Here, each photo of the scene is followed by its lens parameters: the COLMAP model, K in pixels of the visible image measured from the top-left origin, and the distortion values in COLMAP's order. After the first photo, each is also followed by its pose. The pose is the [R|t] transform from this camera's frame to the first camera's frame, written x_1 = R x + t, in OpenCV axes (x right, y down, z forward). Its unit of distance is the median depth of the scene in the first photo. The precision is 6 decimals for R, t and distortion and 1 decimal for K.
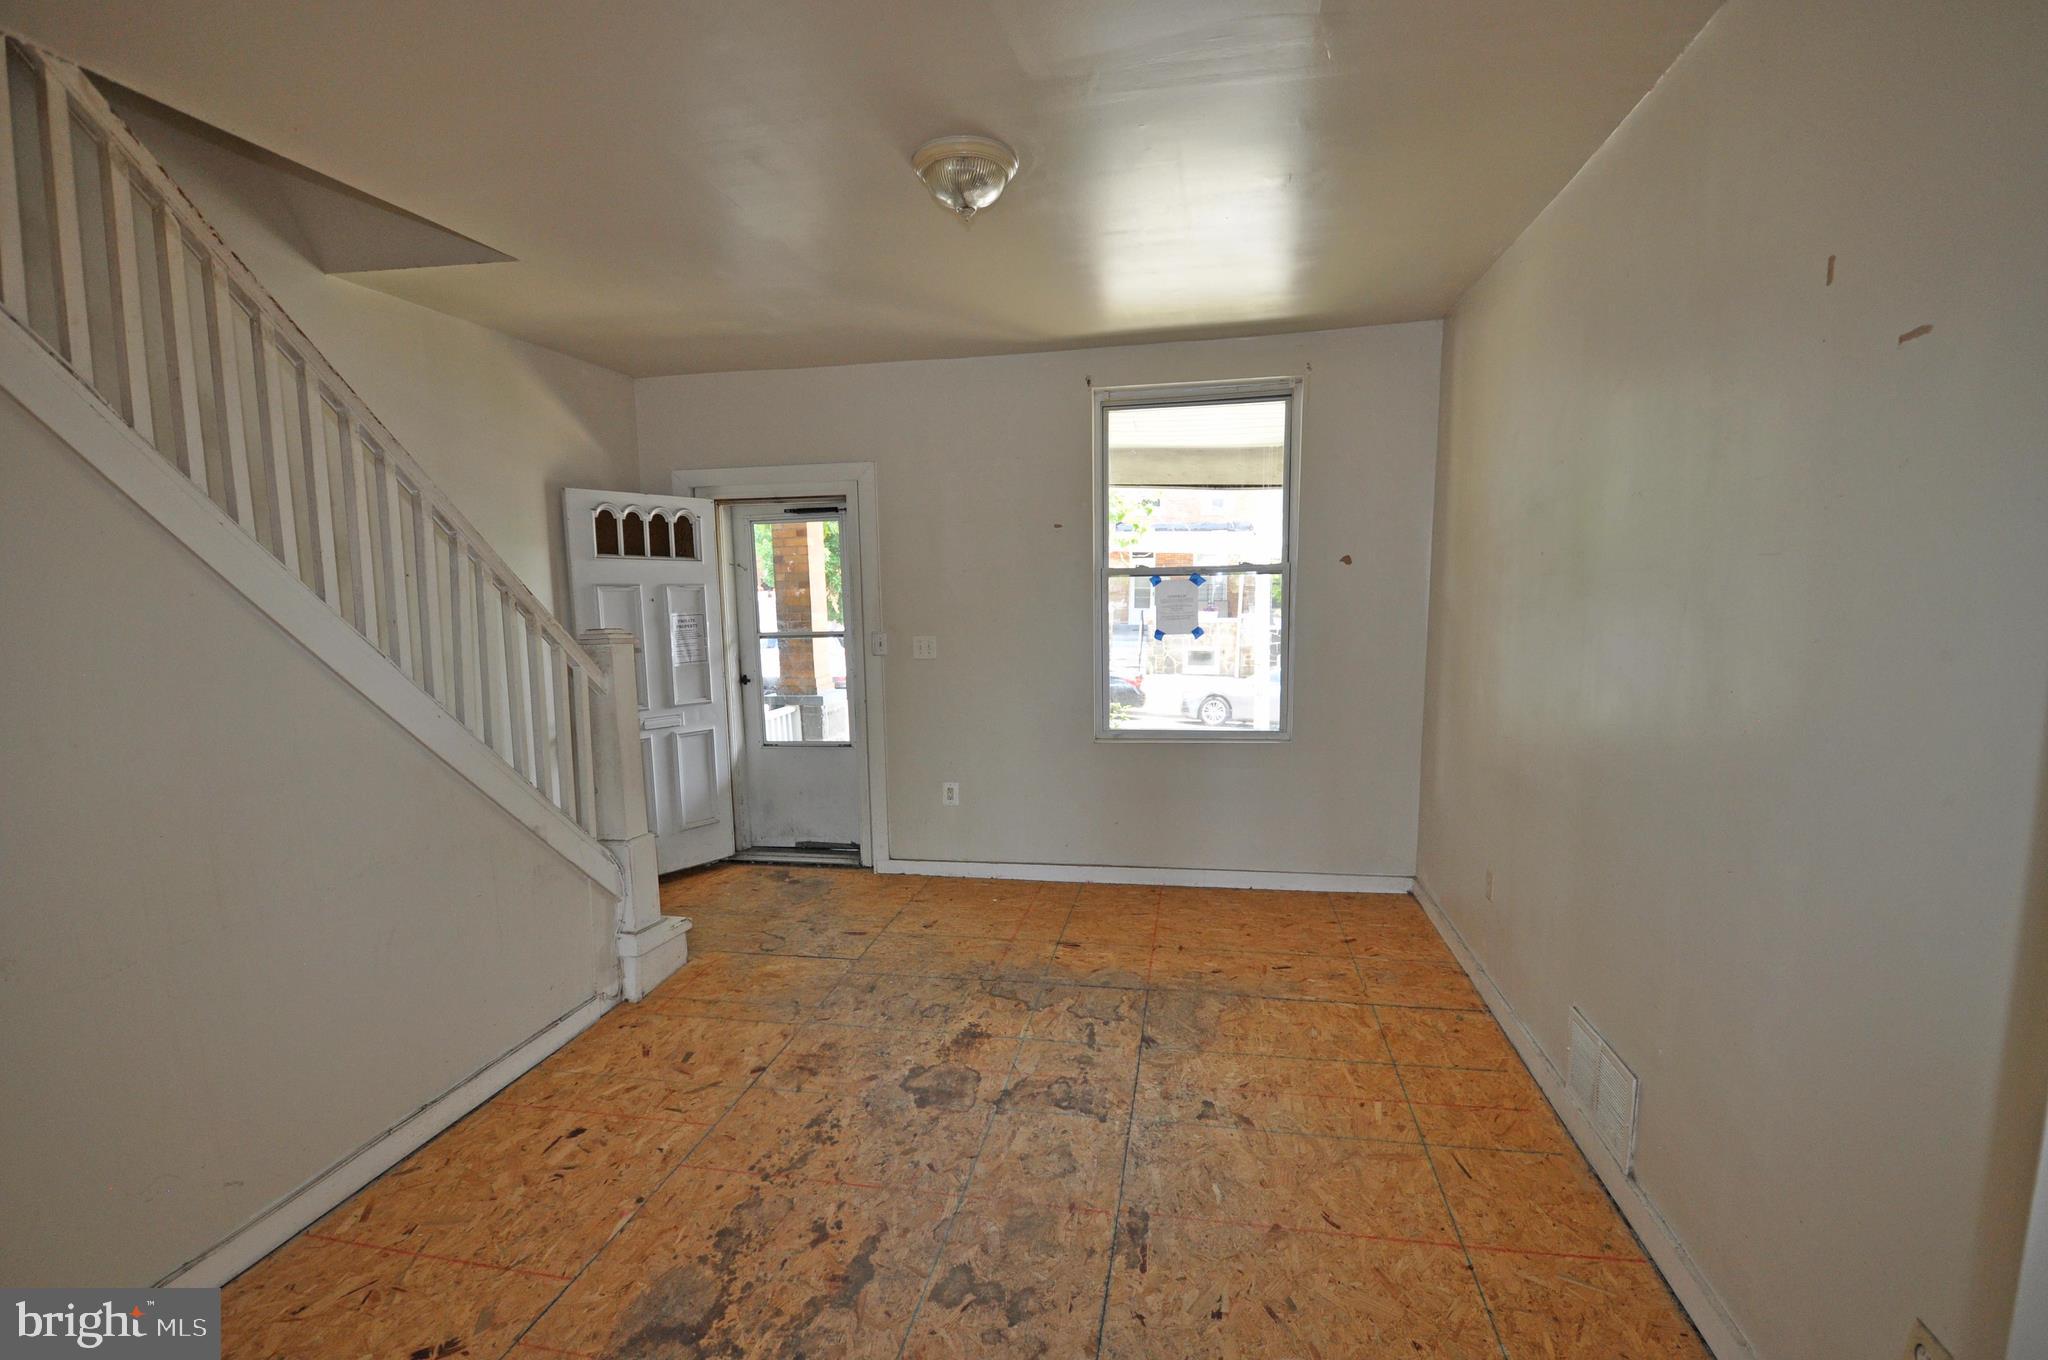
lens RADIAL K [[904.7, 0, 1027.8], [0, 904.7, 683.1], [0, 0, 1]] dist [0.001925, -0.001447]
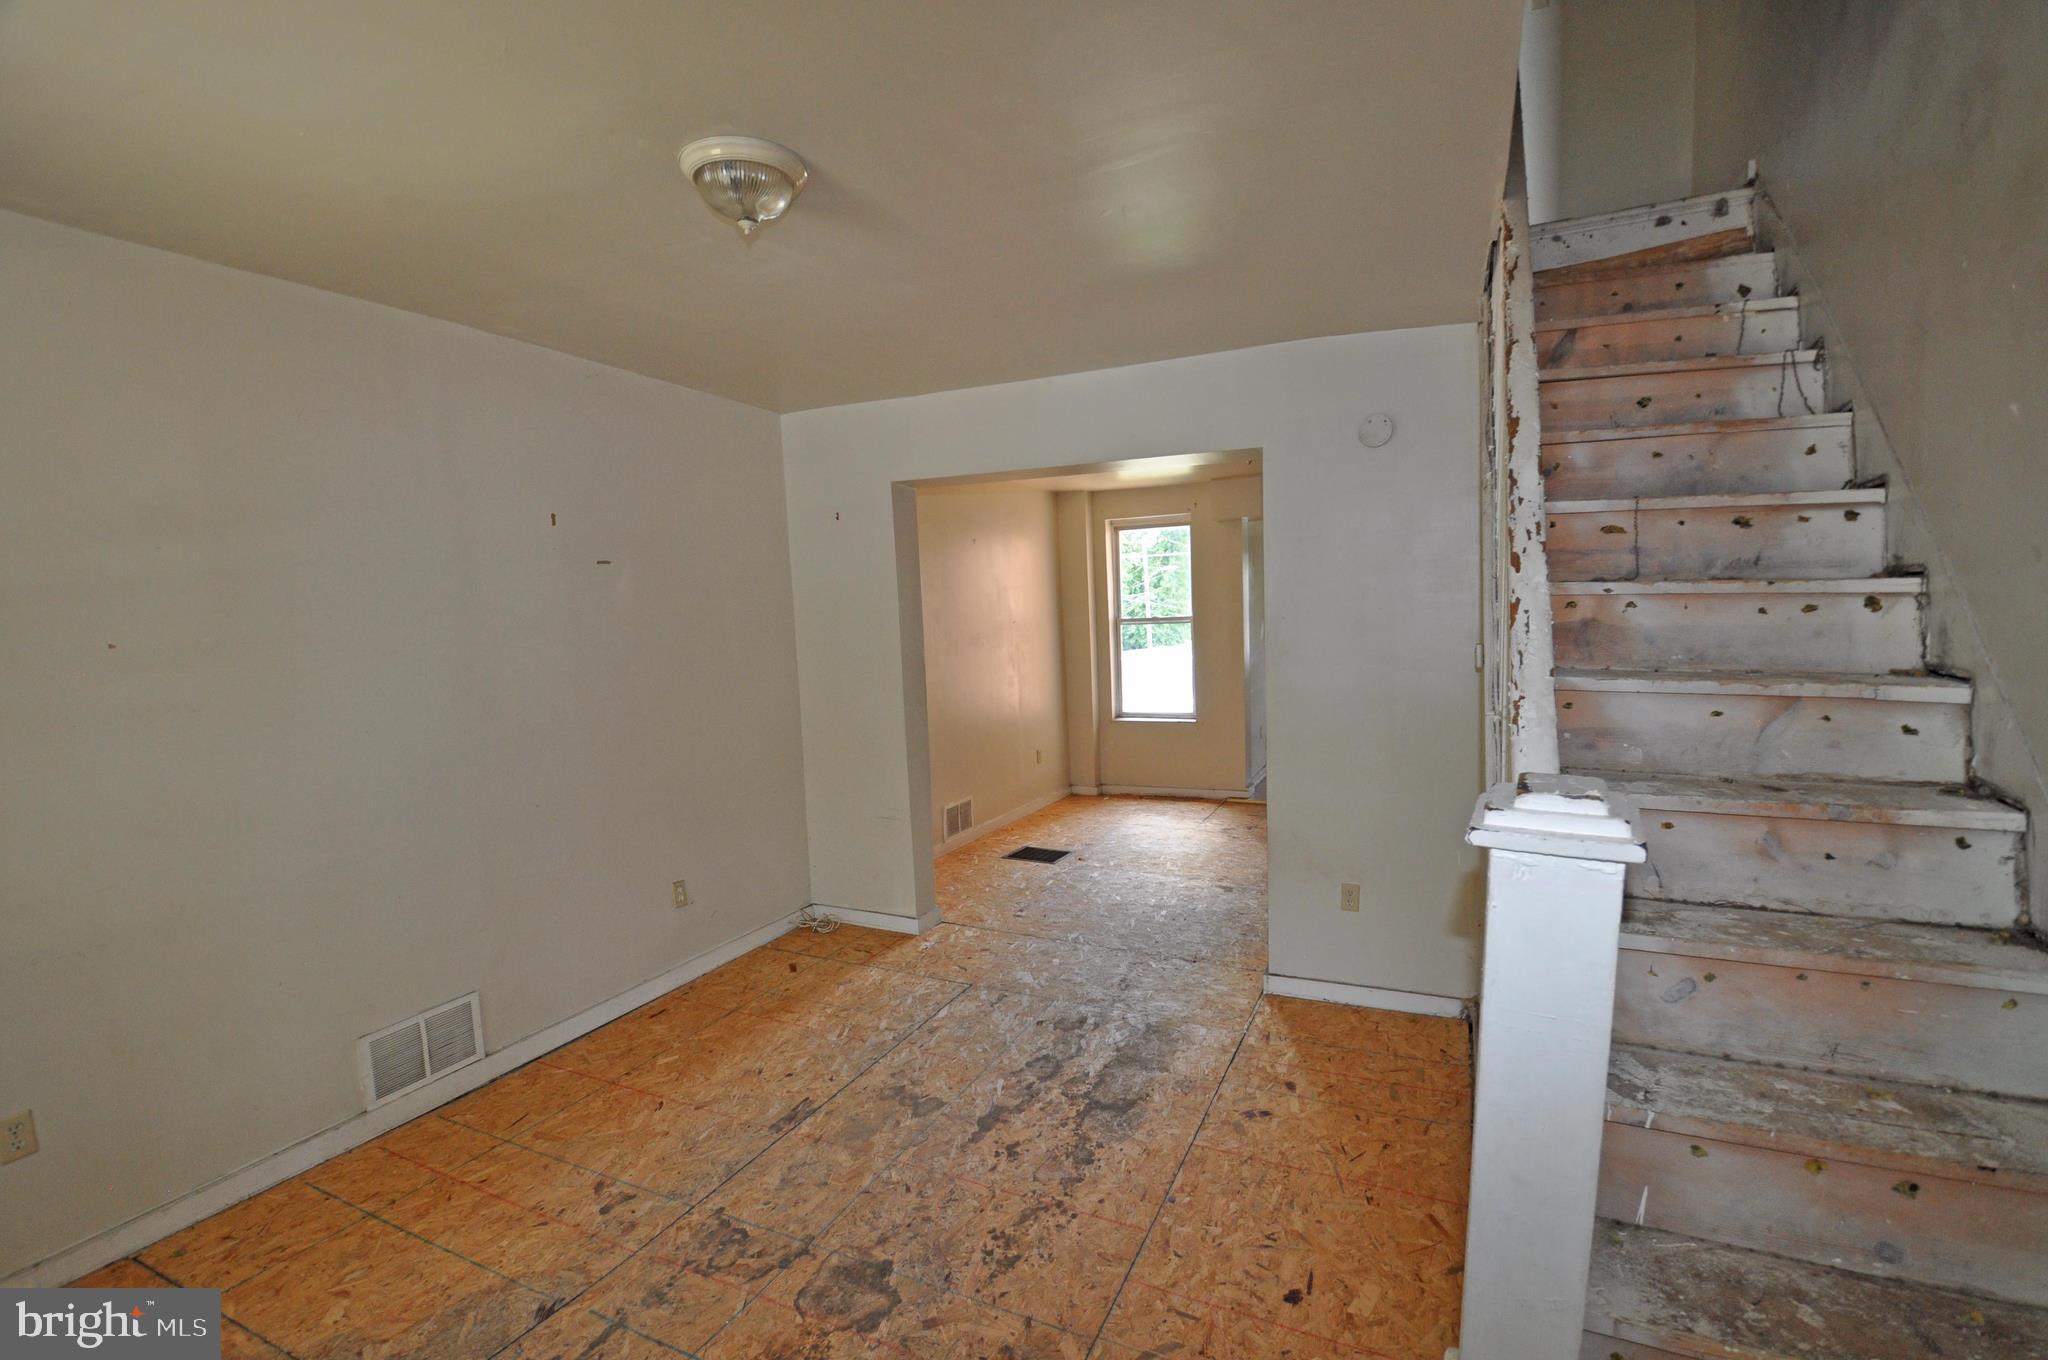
lens RADIAL K [[904.7, 0, 1032.0], [0, 904.7, 676.7], [0, 0, 1]] dist [0.001925, -0.001447]
pose [[-0.969013, 0.035169, 0.244494, -0.497355], [0.078333, 0.982475, 0.169135, -0.210554], [-0.234261, 0.183046, -0.954786, 1.758594]]
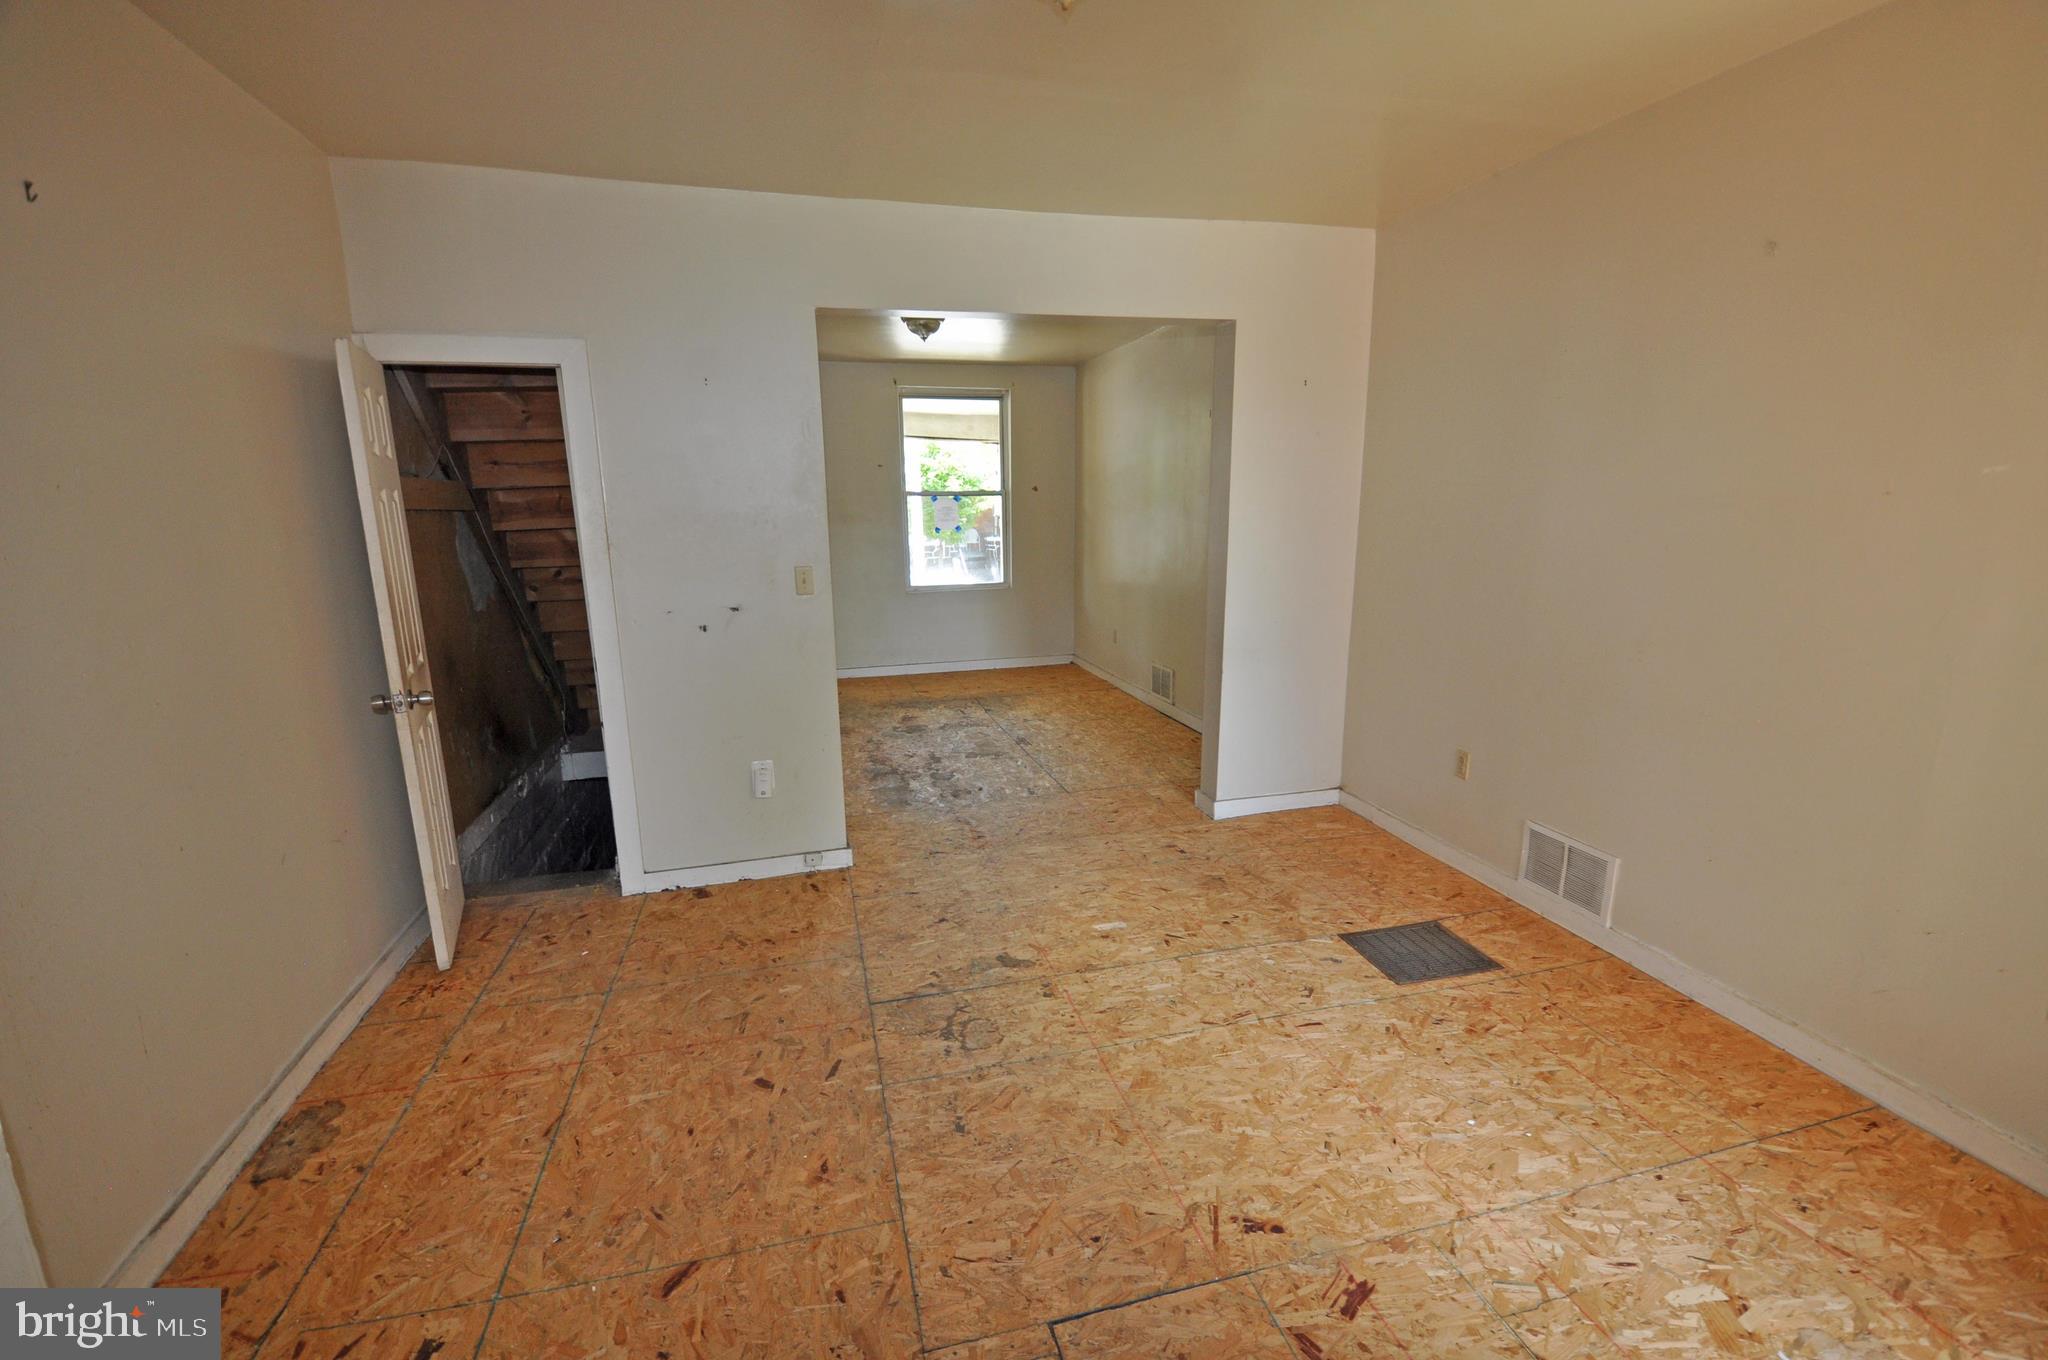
lens RADIAL K [[904.7, 0, 1031.8], [0, 904.7, 696.9], [0, 0, 1]] dist [0.001925, -0.001447]
pose [[0.893989, -0.084346, 0.440080, -0.871995], [0.041924, 0.993561, 0.105260, 0.160230], [-0.446124, -0.075651, 0.891768, -1.194561]]
